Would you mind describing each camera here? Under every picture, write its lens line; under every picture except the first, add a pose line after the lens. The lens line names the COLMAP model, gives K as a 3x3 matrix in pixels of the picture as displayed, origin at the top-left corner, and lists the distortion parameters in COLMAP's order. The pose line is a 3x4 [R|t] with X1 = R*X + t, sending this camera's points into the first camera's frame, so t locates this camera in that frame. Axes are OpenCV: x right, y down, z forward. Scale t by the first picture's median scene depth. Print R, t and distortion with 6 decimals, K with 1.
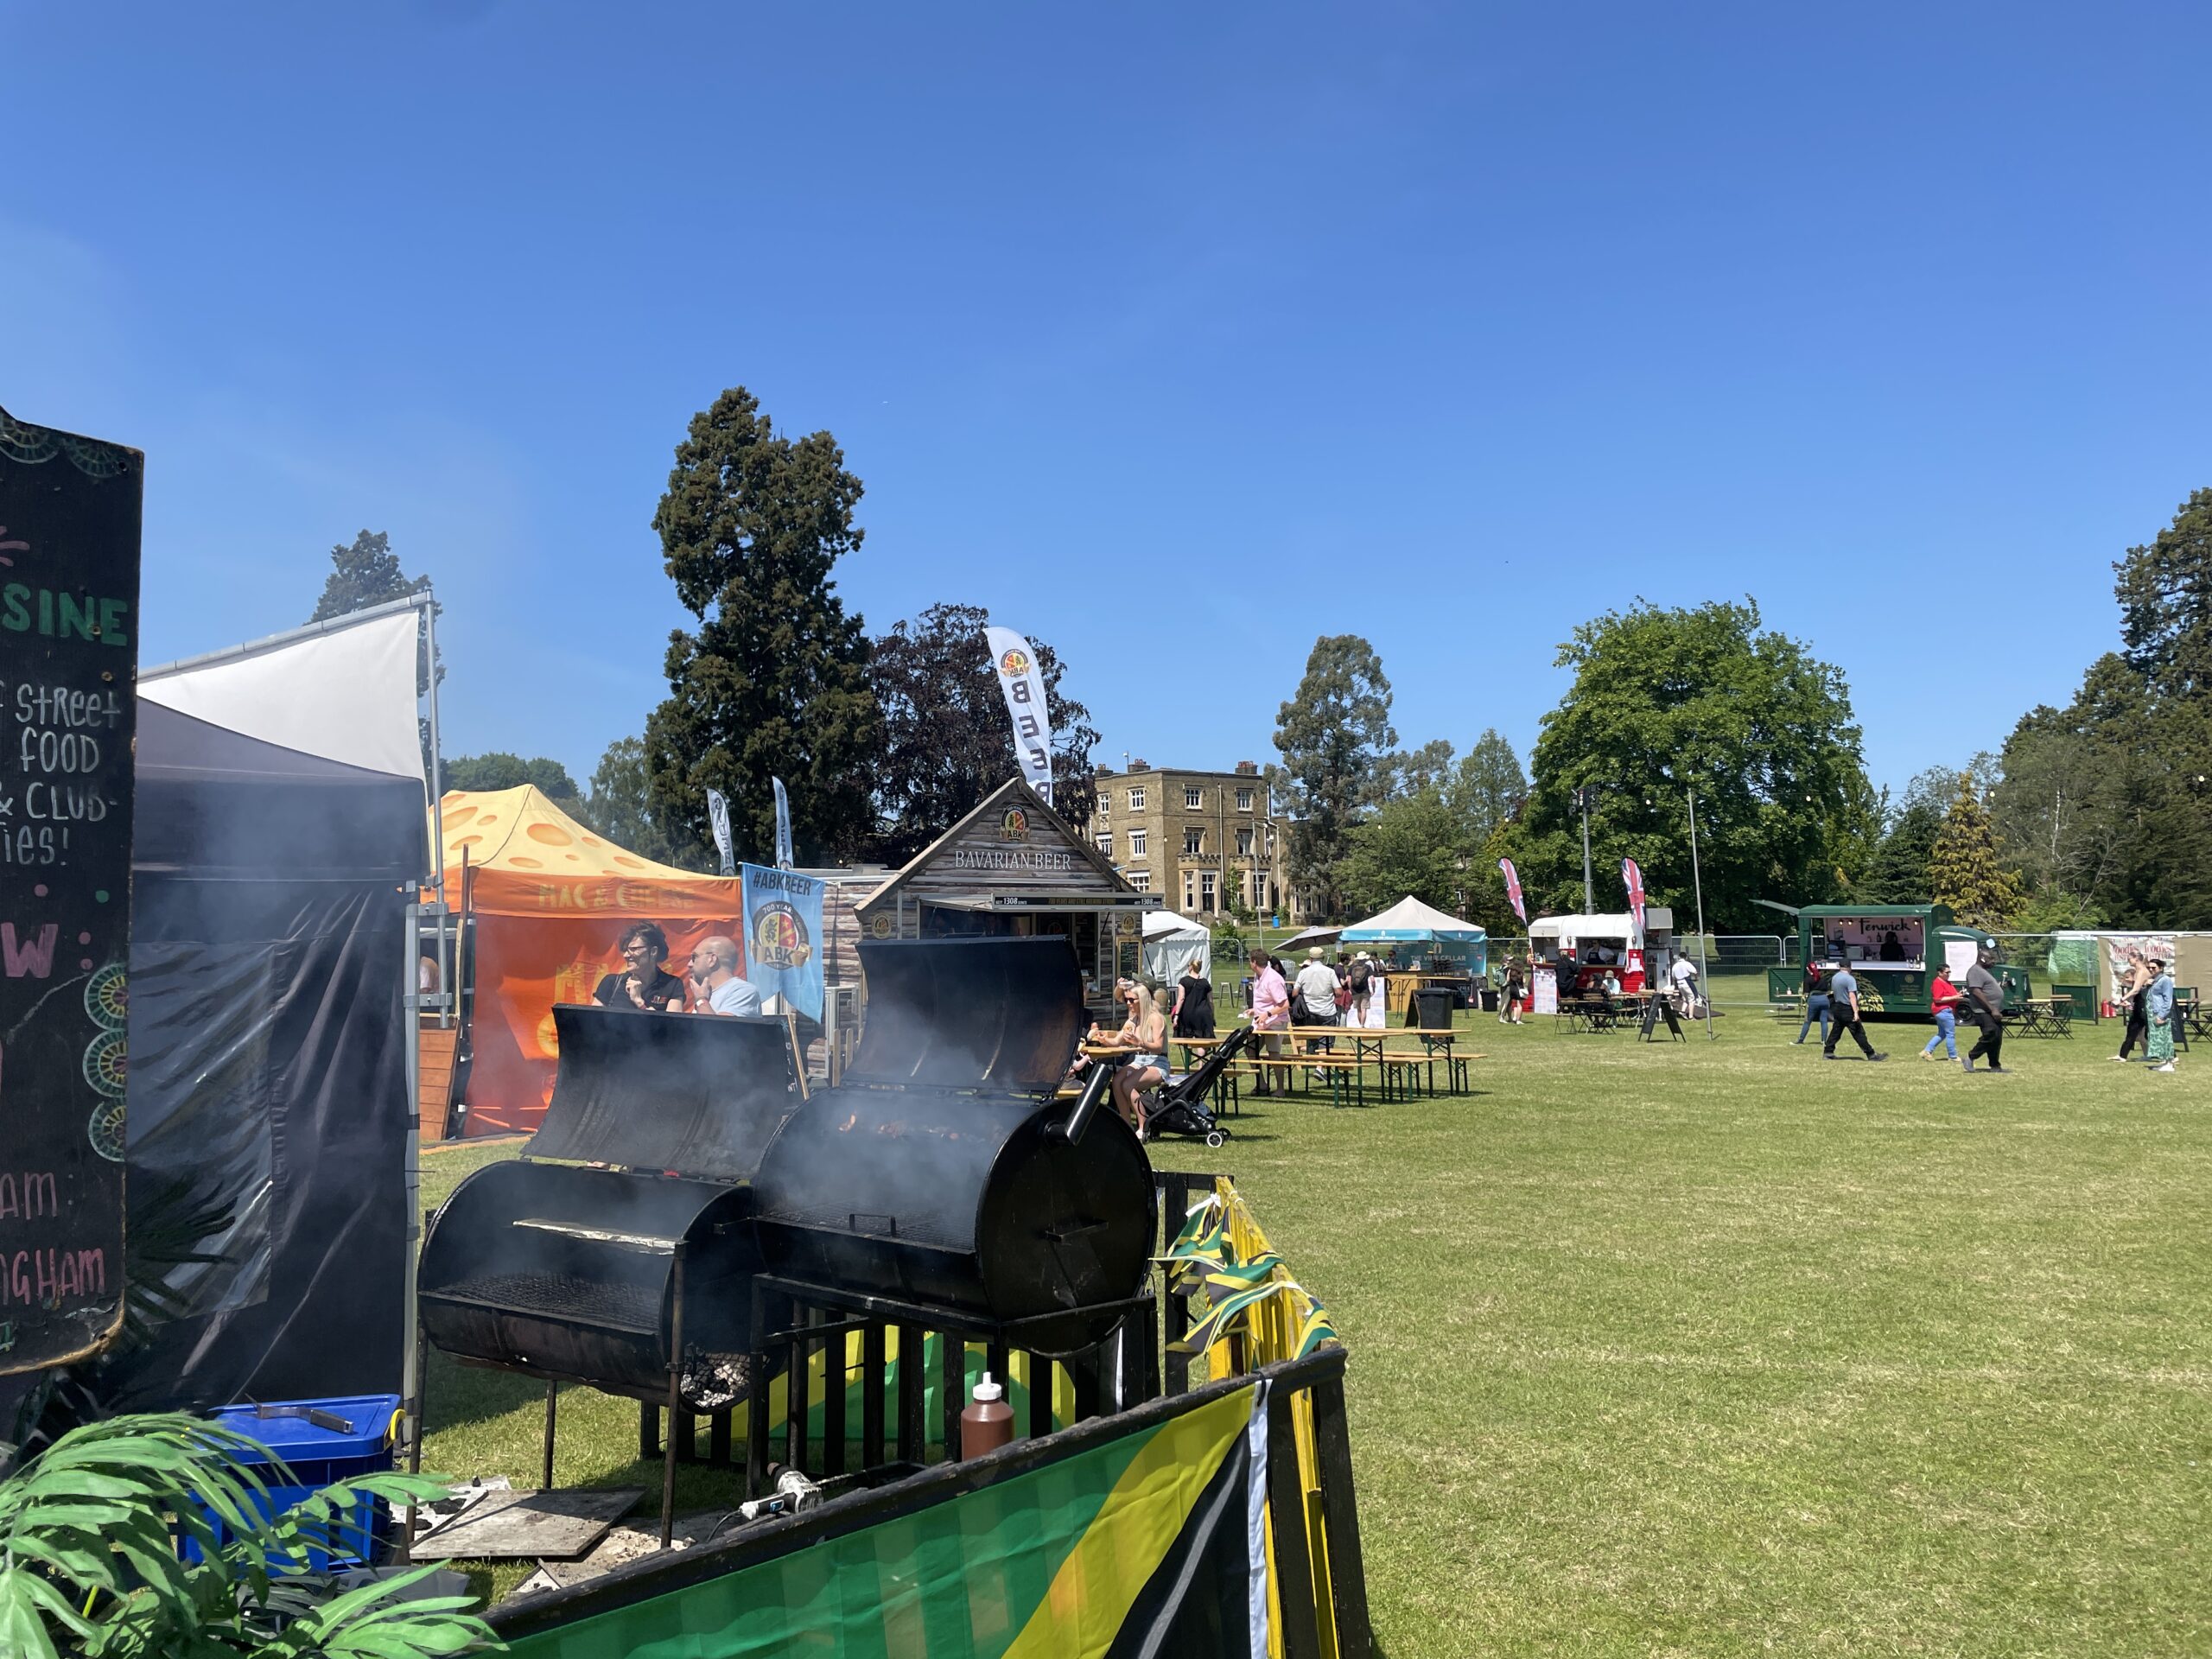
lens RADIAL K [[1720.5, 0, 1106.0], [0, 1720.5, 829.5], [0, 0, 1]] dist [0.094538, -0.128076]
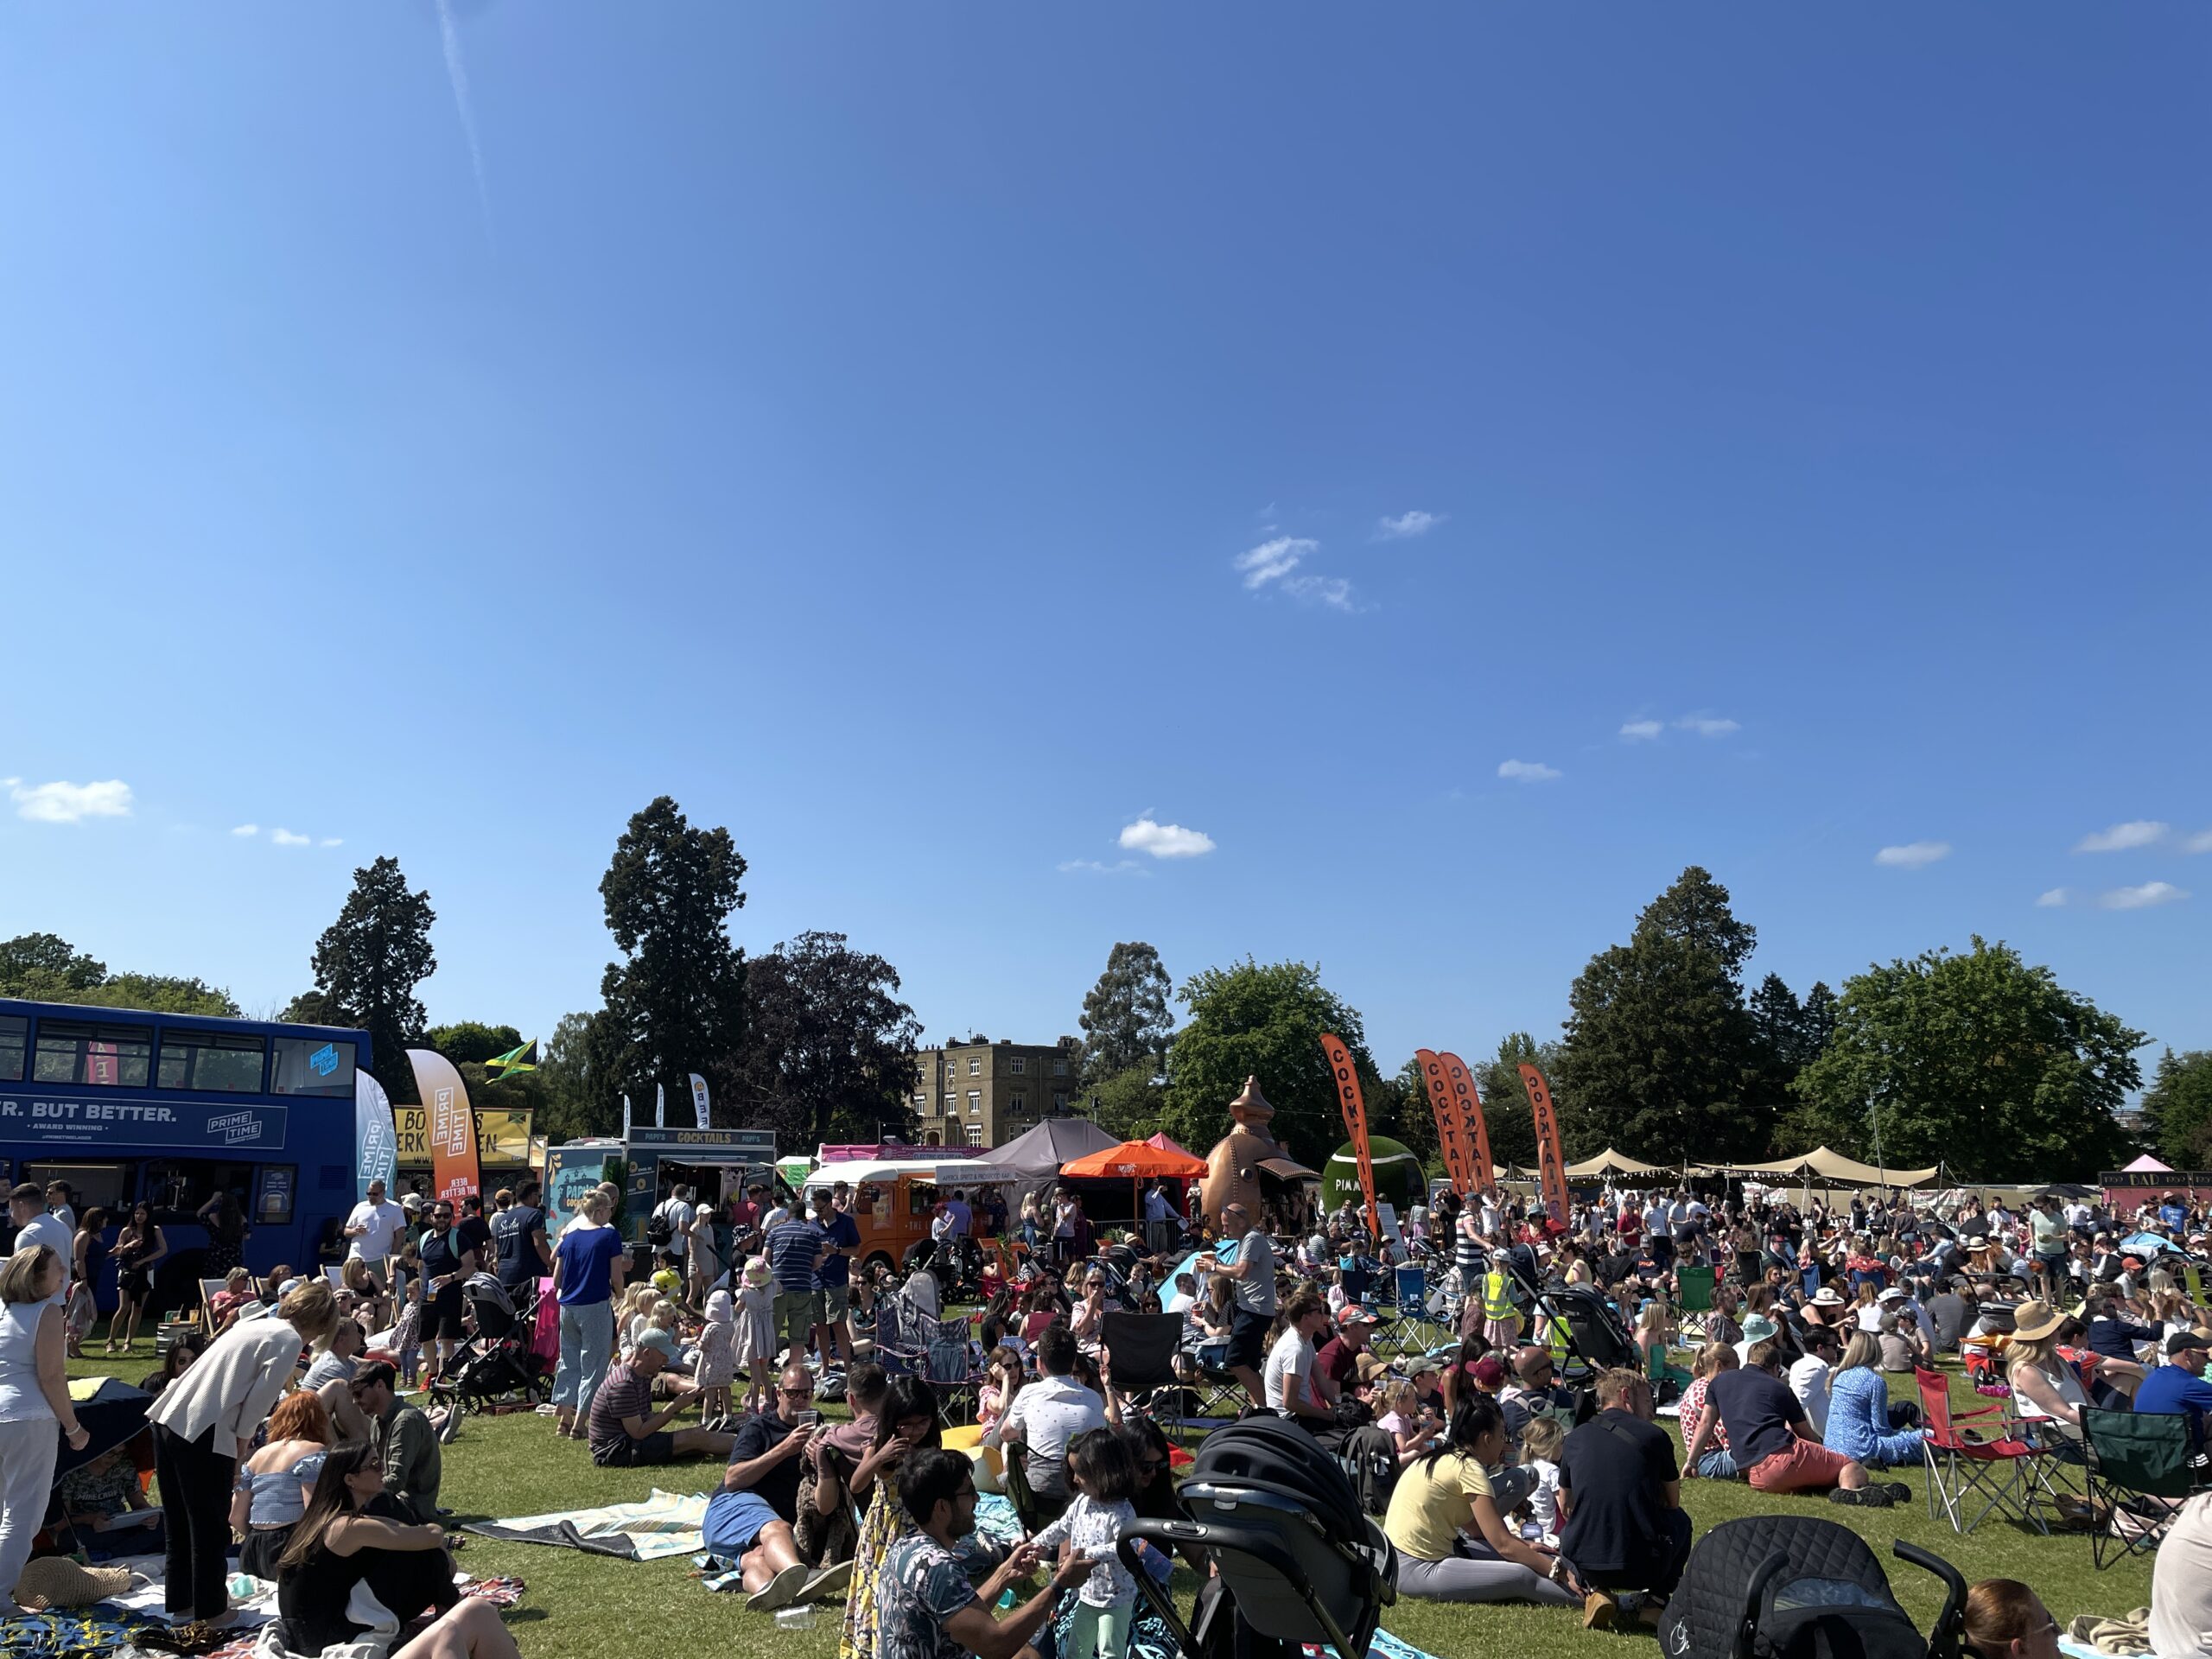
lens RADIAL K [[1720.5, 0, 1106.0], [0, 1720.5, 829.5], [0, 0, 1]] dist [0.094538, -0.128076]
pose [[0.999606, 0.013701, 0.024508, 0.126313], [-0.010320, 0.991047, -0.133111, -0.035157], [-0.026112, 0.132806, 0.990798, -0.457746]]
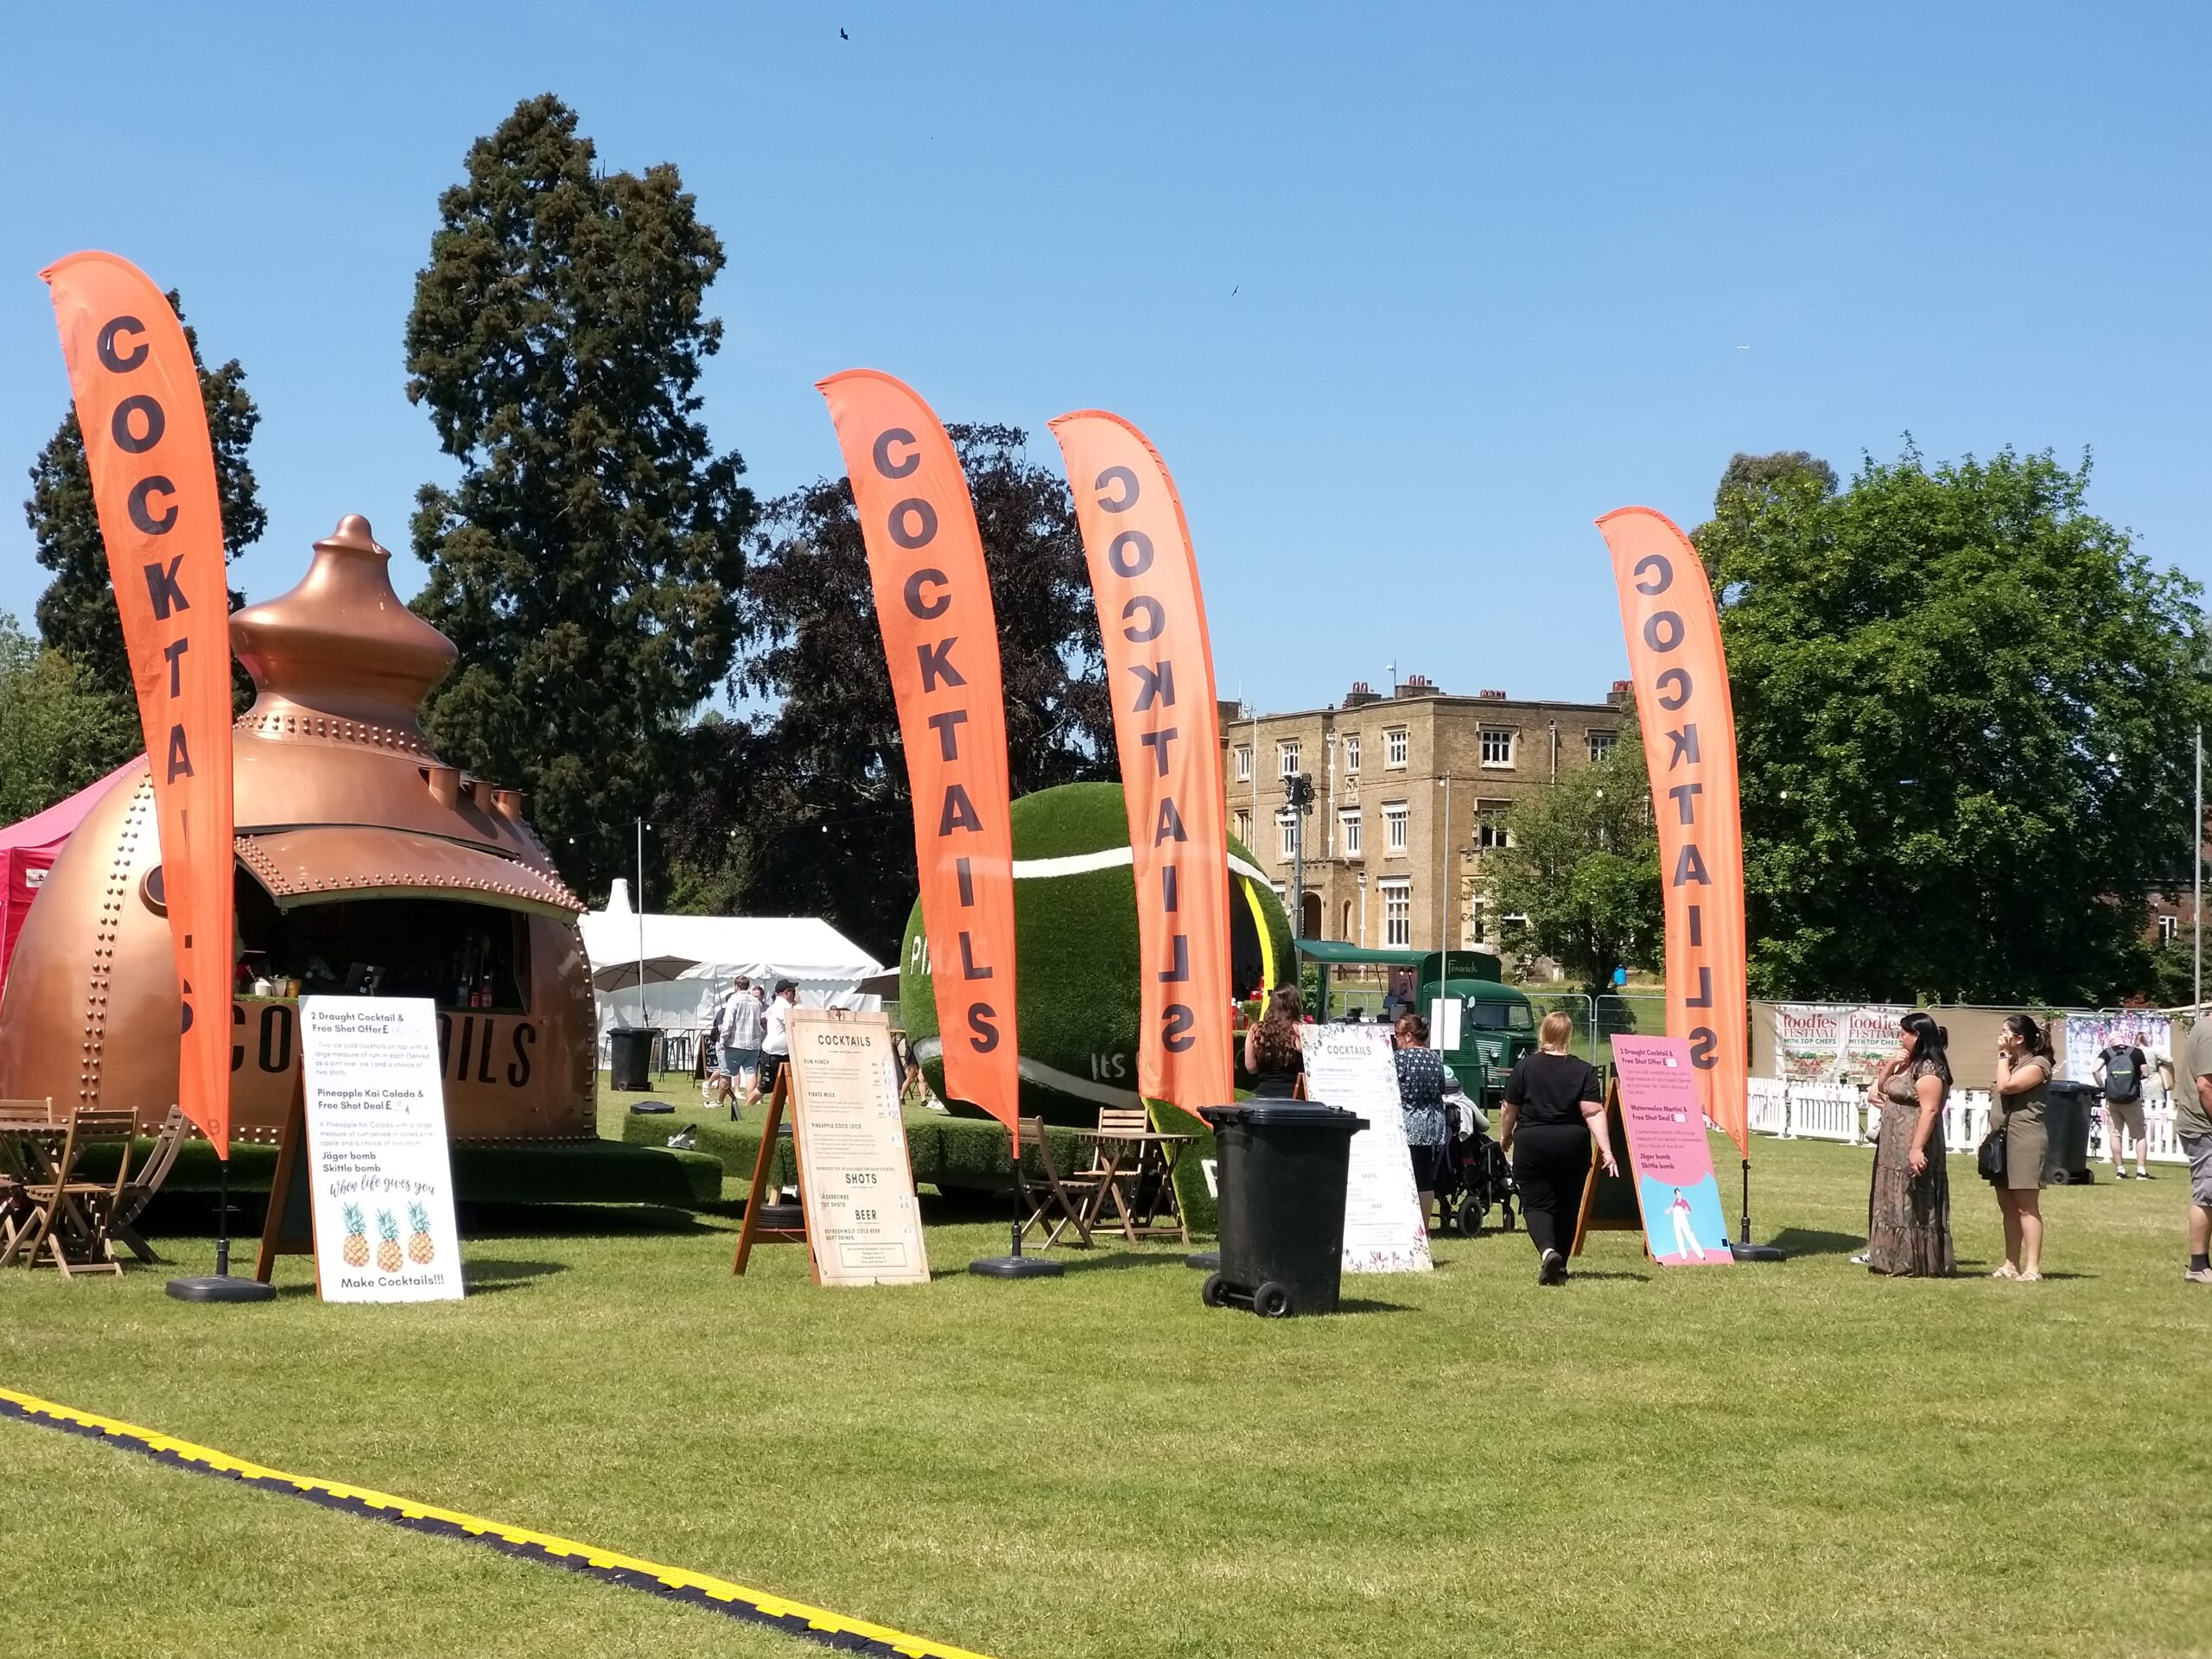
lens RADIAL K [[3513.2, 0, 1106.0], [0, 3513.2, 829.5], [0, 0, 1]] dist [0.041345, 0.130908]
pose [[0.975251, 0.022029, -0.220001, 0.273373], [-0.018507, 0.999666, 0.018057, -0.015186], [0.220325, -0.013538, 0.975333, -0.204731]]
